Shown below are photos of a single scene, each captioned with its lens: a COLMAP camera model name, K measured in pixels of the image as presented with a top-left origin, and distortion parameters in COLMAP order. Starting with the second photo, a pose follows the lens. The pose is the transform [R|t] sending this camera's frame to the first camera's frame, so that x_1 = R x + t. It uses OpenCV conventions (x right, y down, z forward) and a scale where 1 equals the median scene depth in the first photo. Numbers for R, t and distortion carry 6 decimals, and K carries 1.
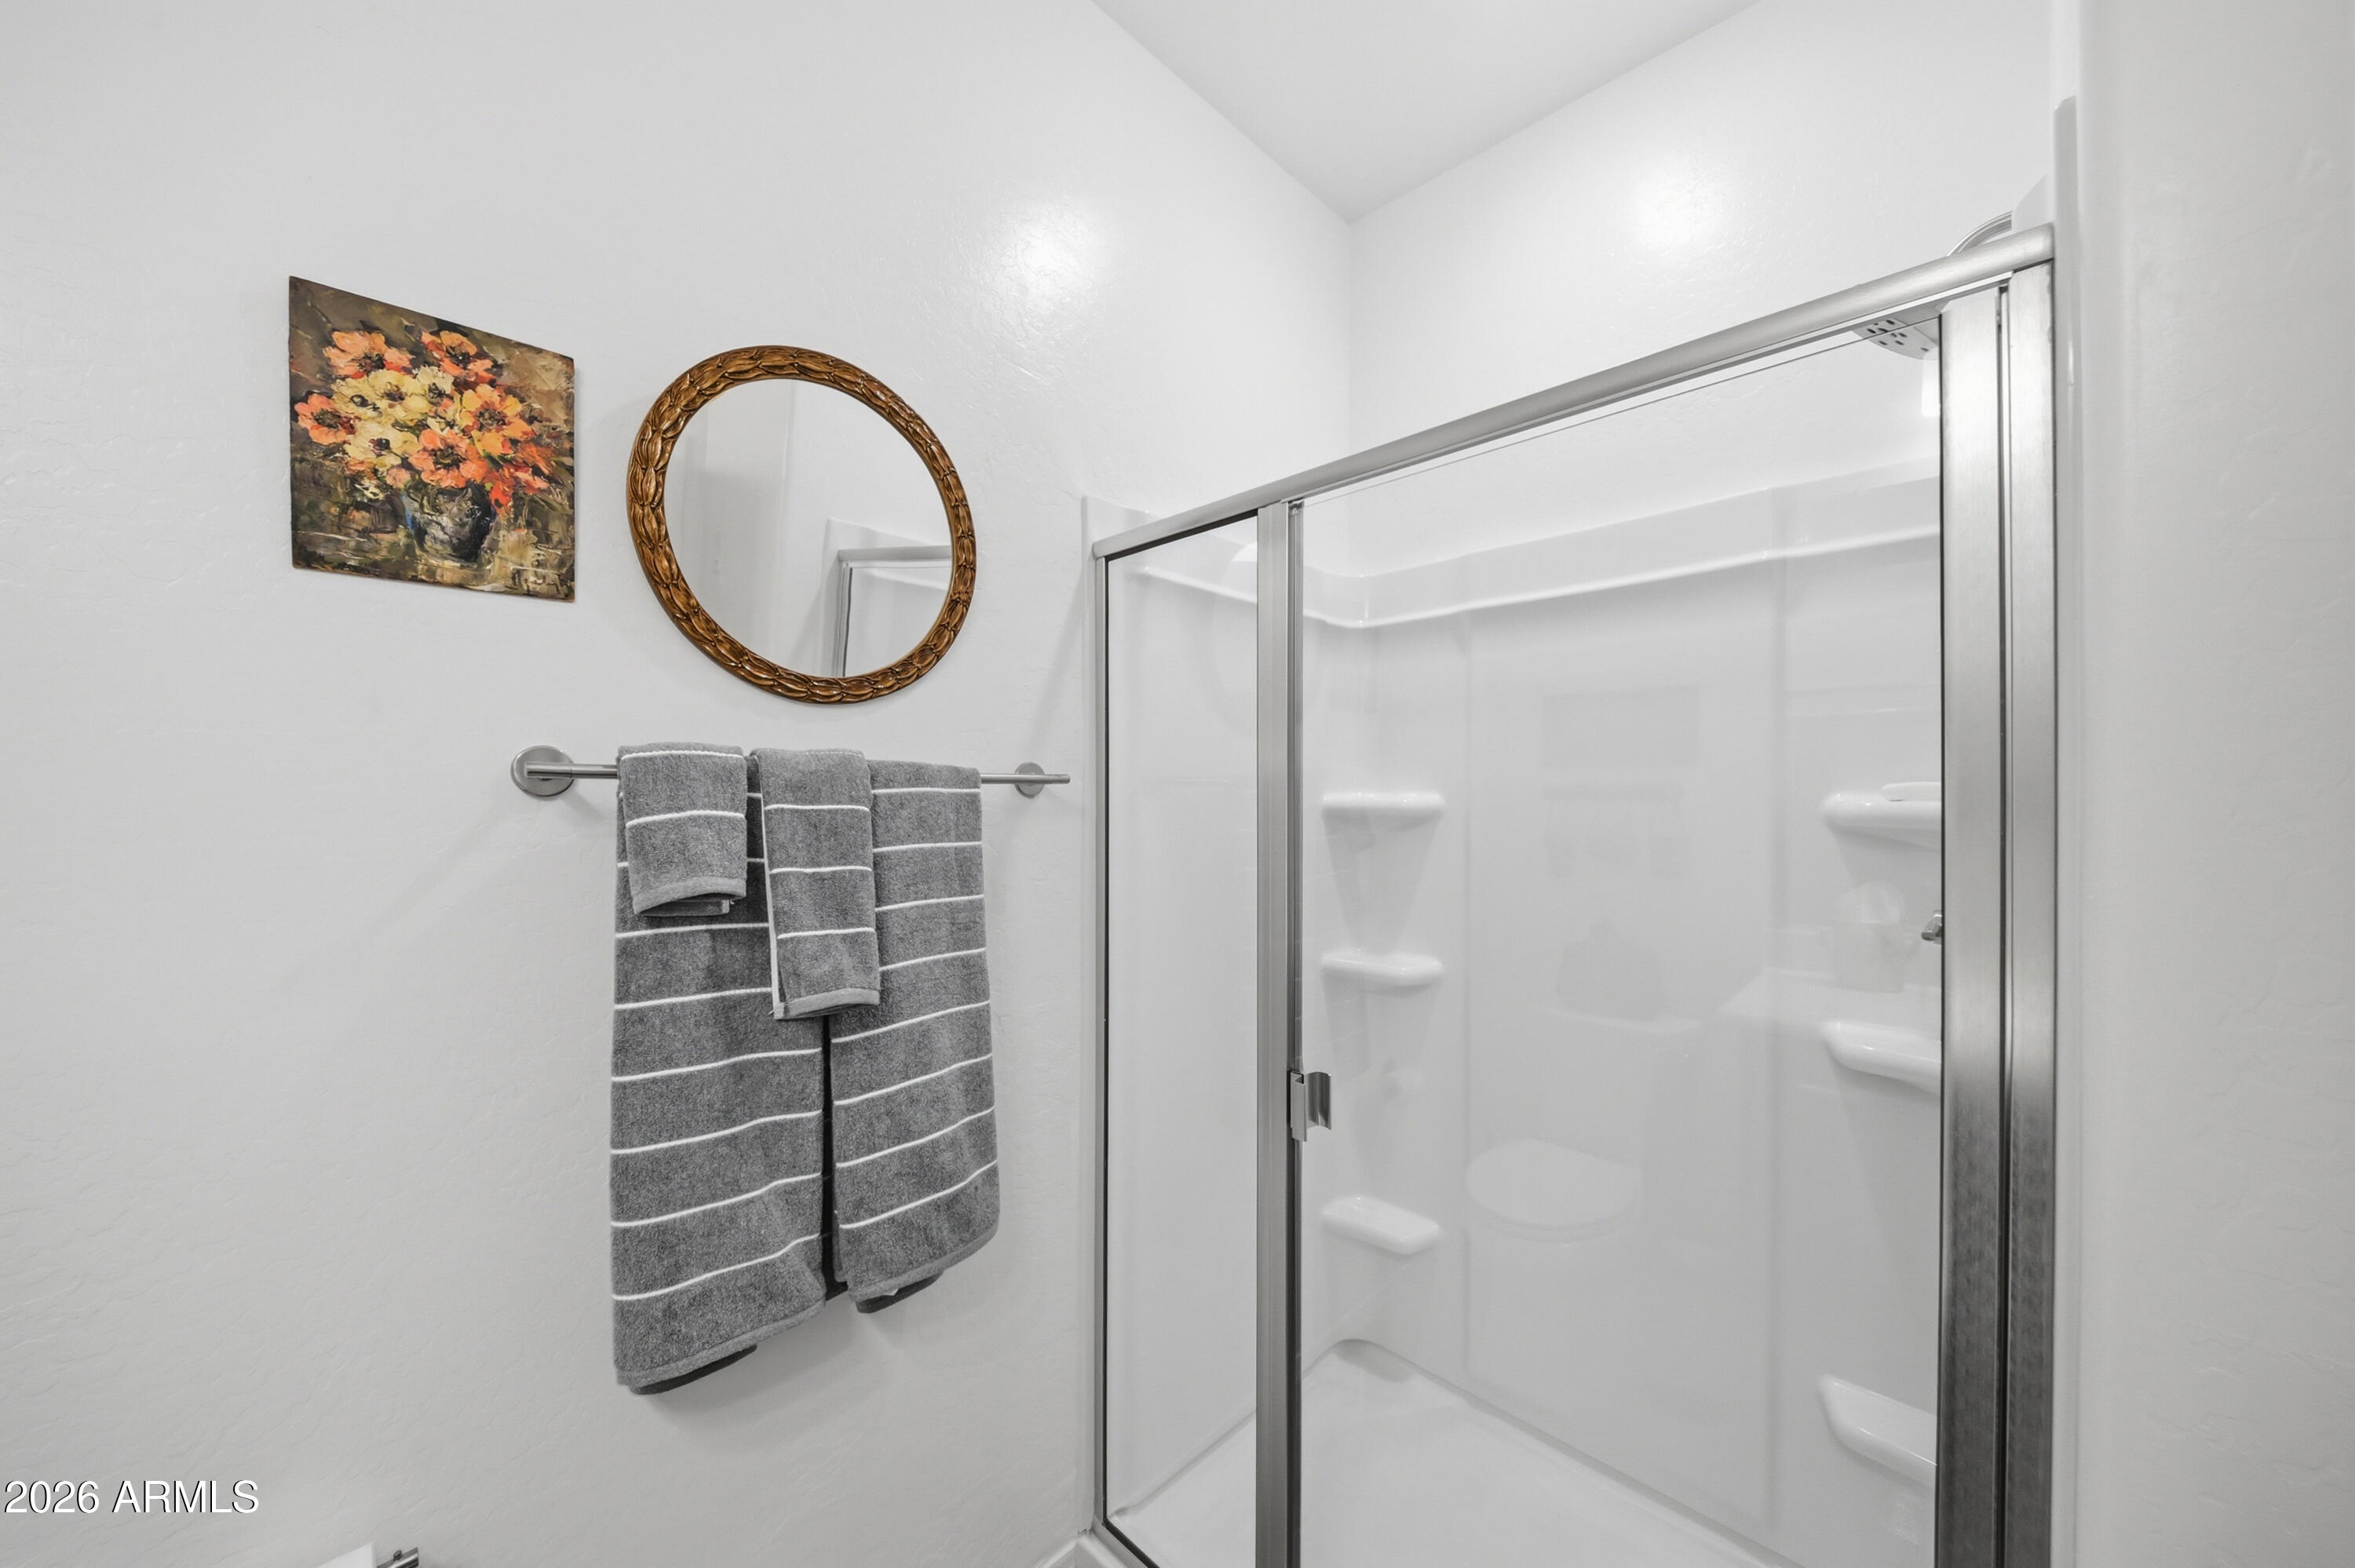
lens RADIAL K [[836.4, 0, 1177.1], [0, 836.4, 797.1], [0, 0, 1]] dist [0.009872, -0.008178]
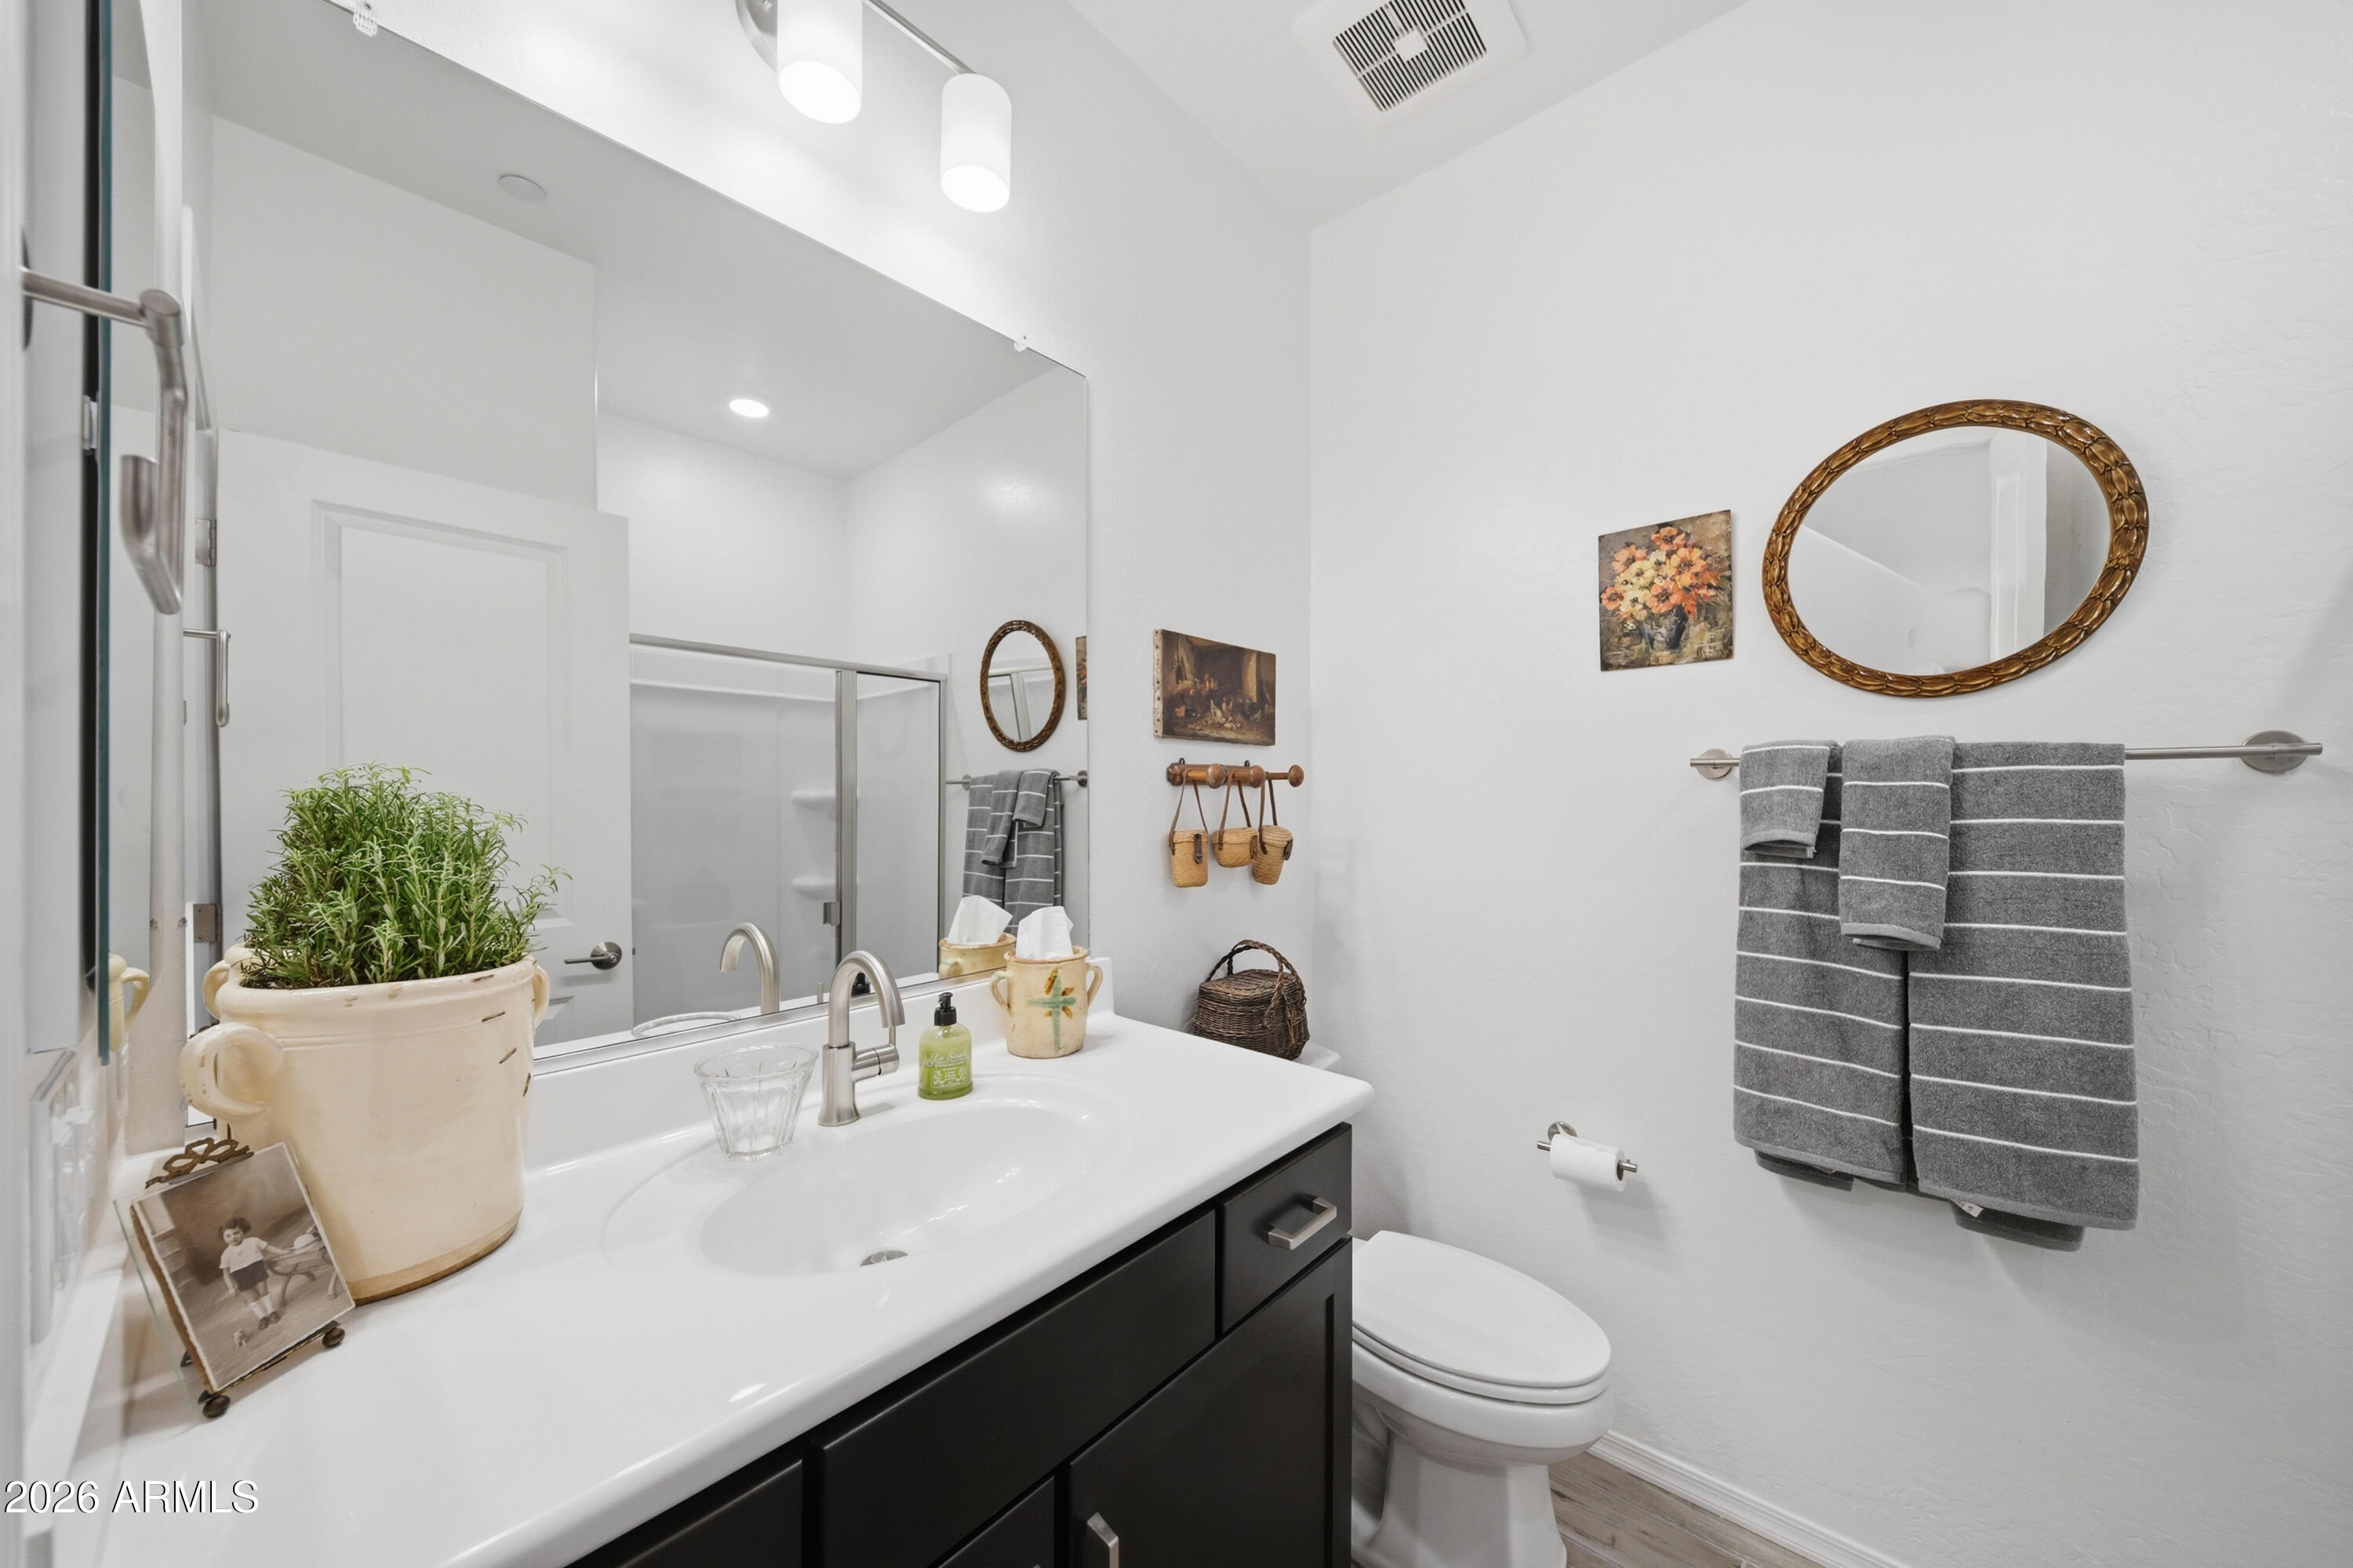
lens RADIAL K [[835.9, 0, 1176.1], [0, 835.9, 797.1], [0, 0, 1]] dist [0.009872, -0.008178]
pose [[0.048603, 0.002515, -0.998815, 0.862743], [-0.002019, 0.999995, 0.002420, 0.034499], [0.998816, 0.001899, 0.048608, -0.154414]]
